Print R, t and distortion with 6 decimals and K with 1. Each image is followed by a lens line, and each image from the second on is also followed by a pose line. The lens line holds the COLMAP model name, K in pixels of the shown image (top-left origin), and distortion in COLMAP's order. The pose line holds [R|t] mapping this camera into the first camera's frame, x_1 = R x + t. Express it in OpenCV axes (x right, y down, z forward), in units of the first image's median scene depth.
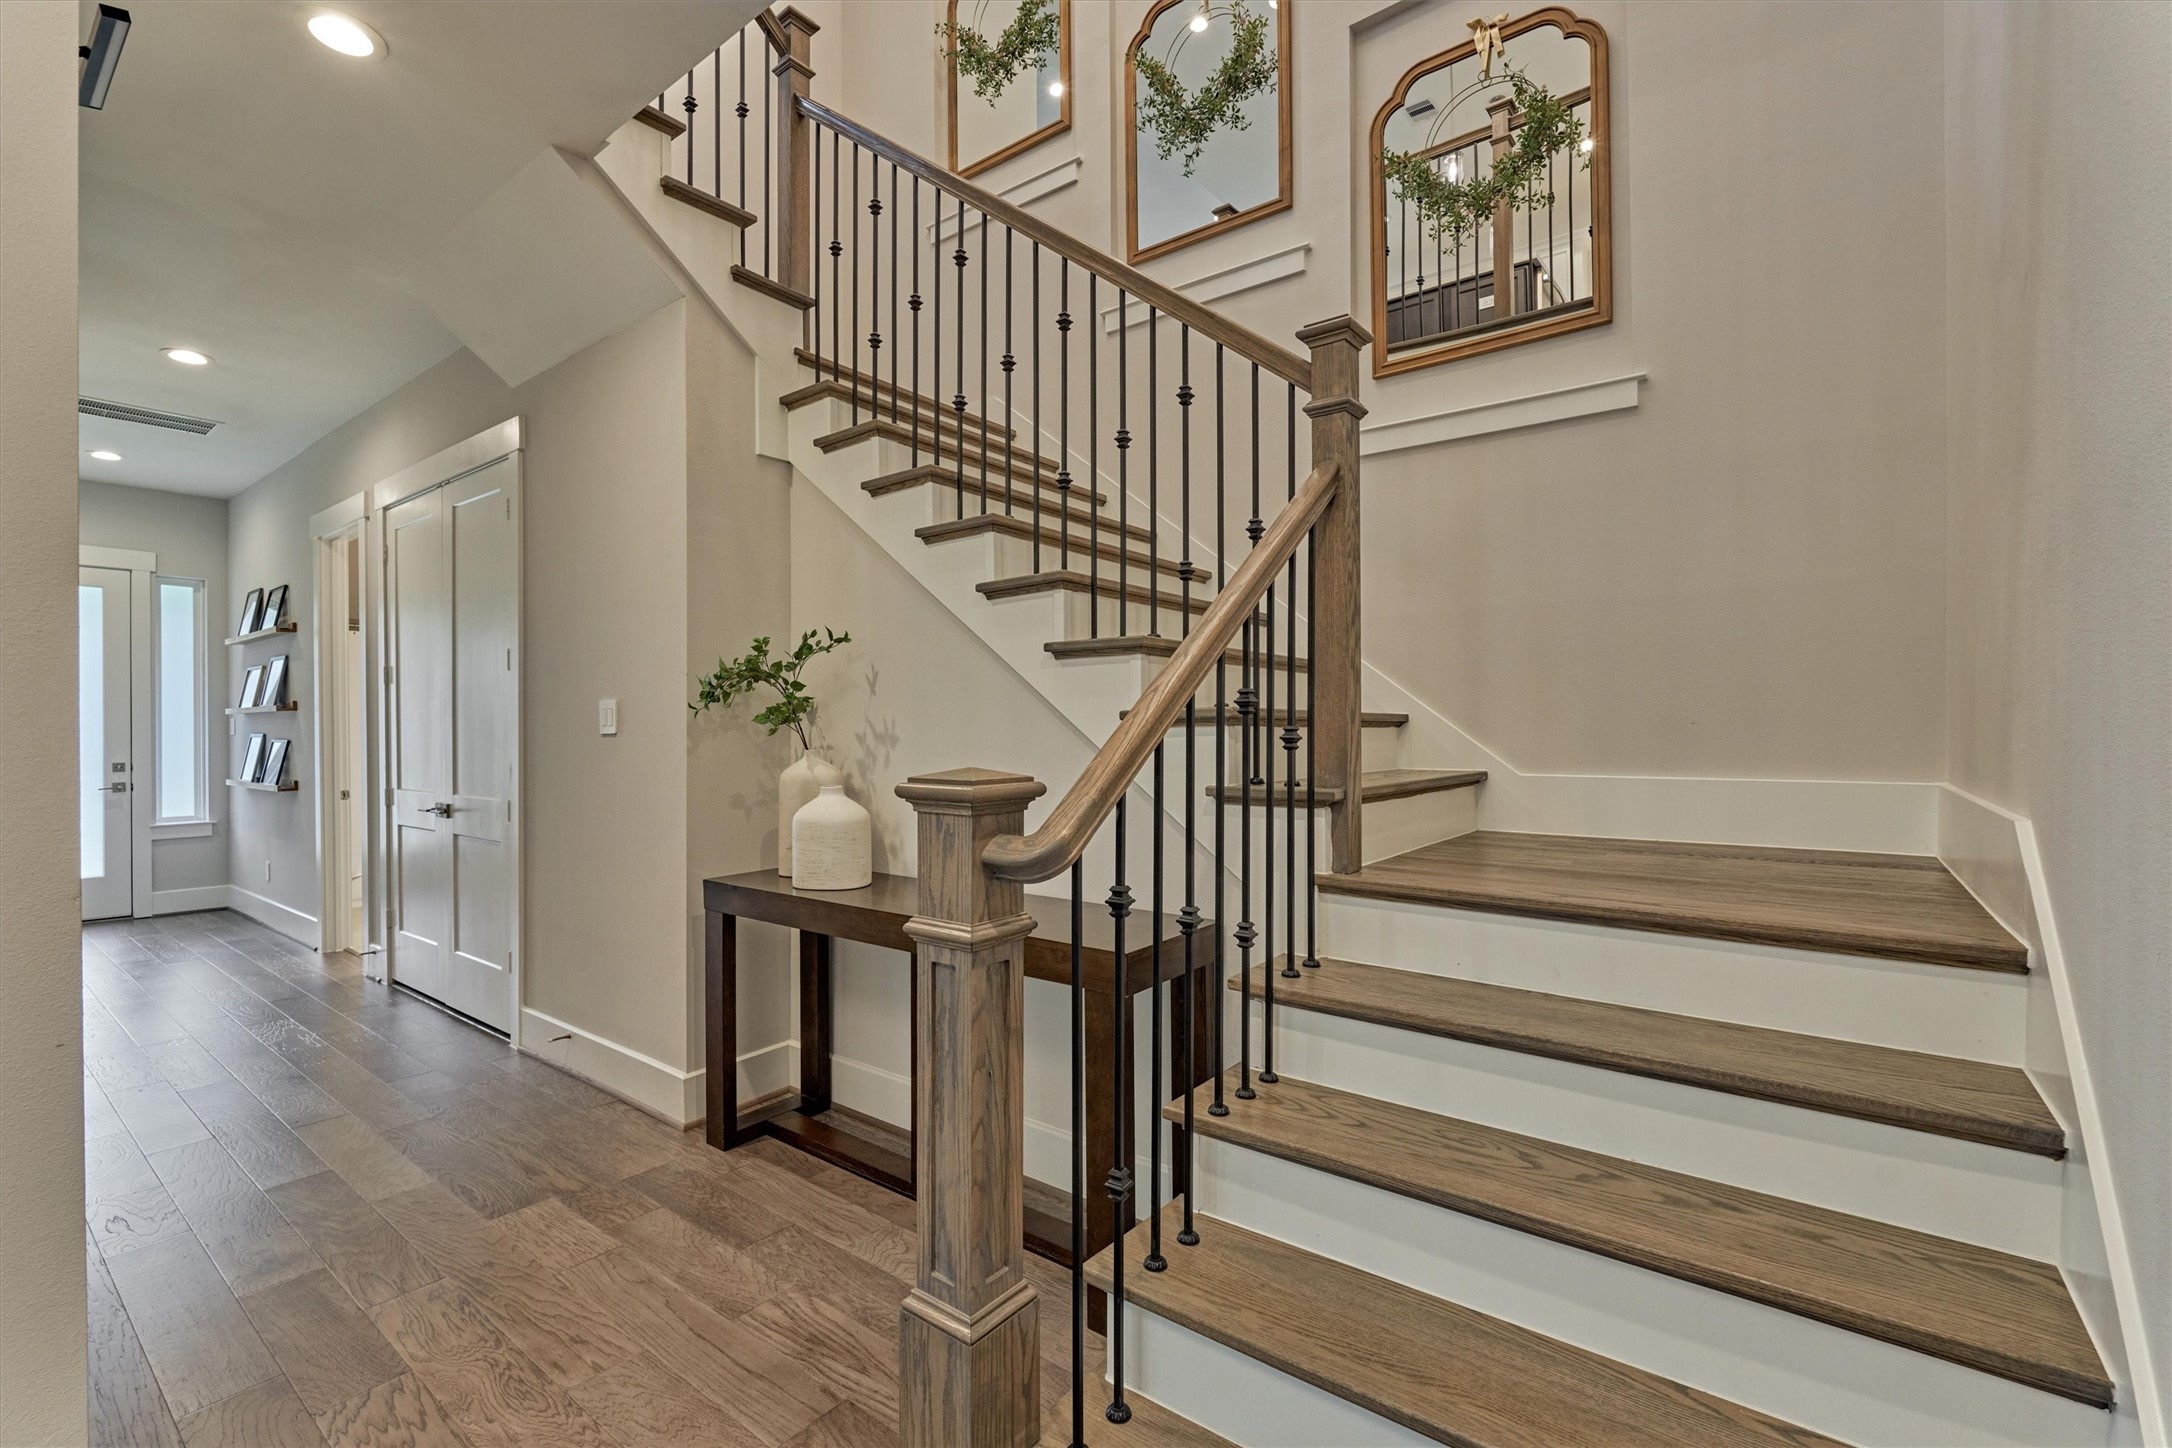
lens RADIAL K [[939.5, 0, 1078.1], [0, 939.5, 726.3], [0, 0, 1]] dist [-0.003089, 0.000640]
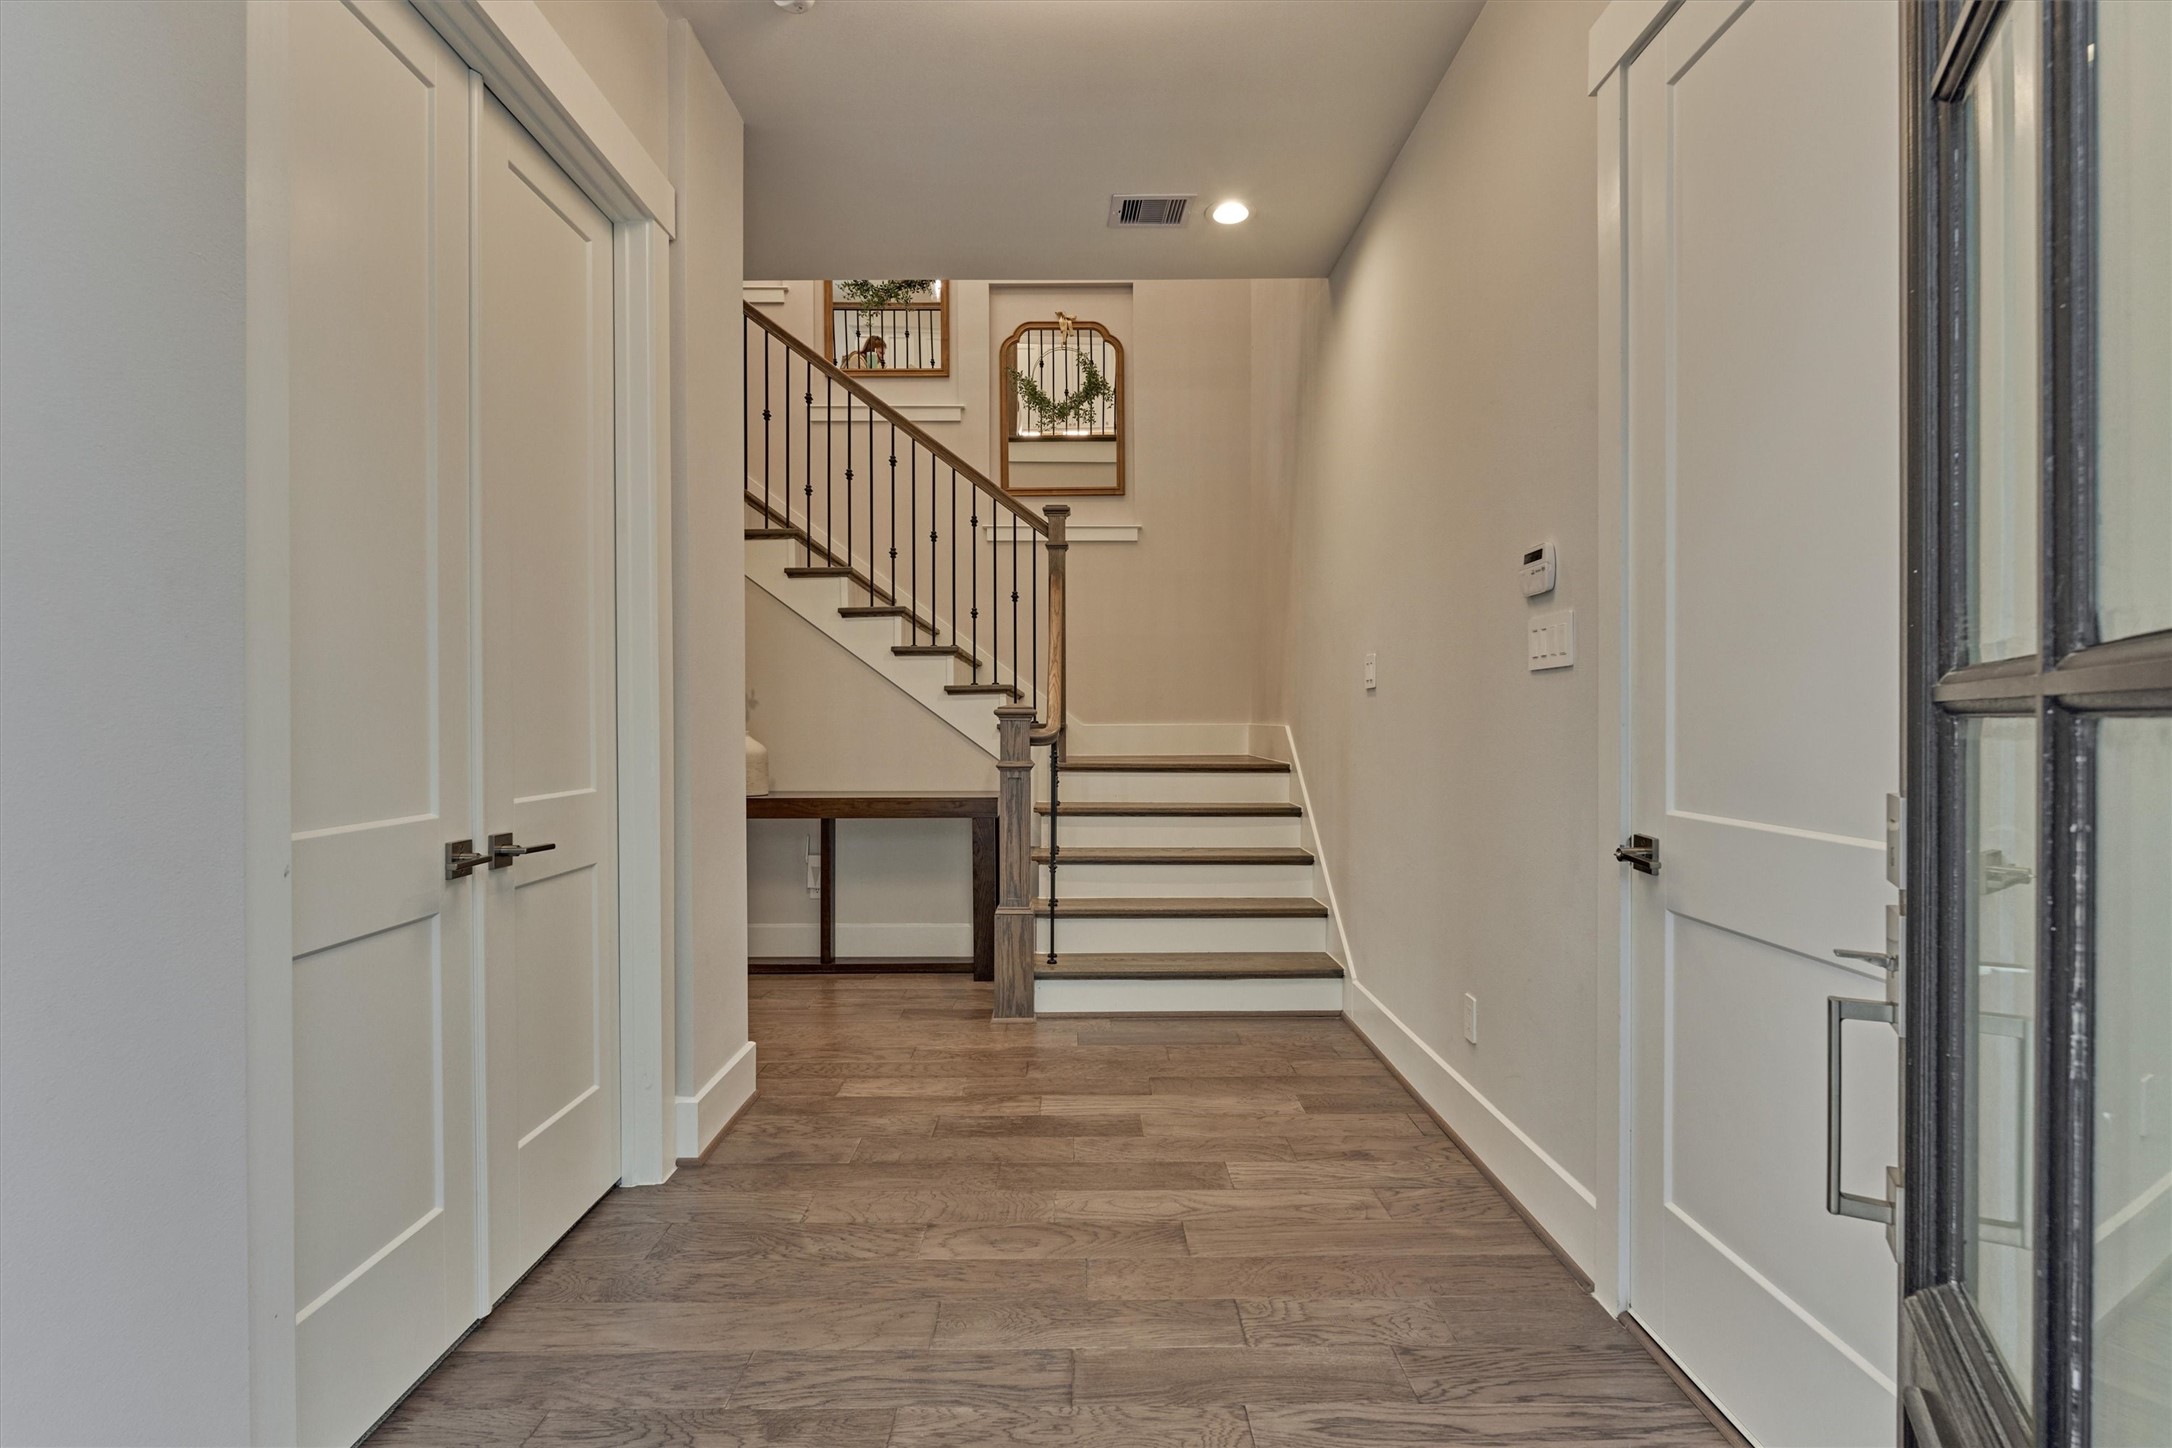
lens RADIAL K [[1054.4, 0, 1085.5], [0, 1054.4, 724.7], [0, 0, 1]] dist [-0.000662, -0.000052]
pose [[0.785598, 0.000150, 0.618737, -0.871774], [-0.001595, 0.999997, 0.001783, 0.046504], [-0.618735, -0.002387, 0.785596, -0.695245]]
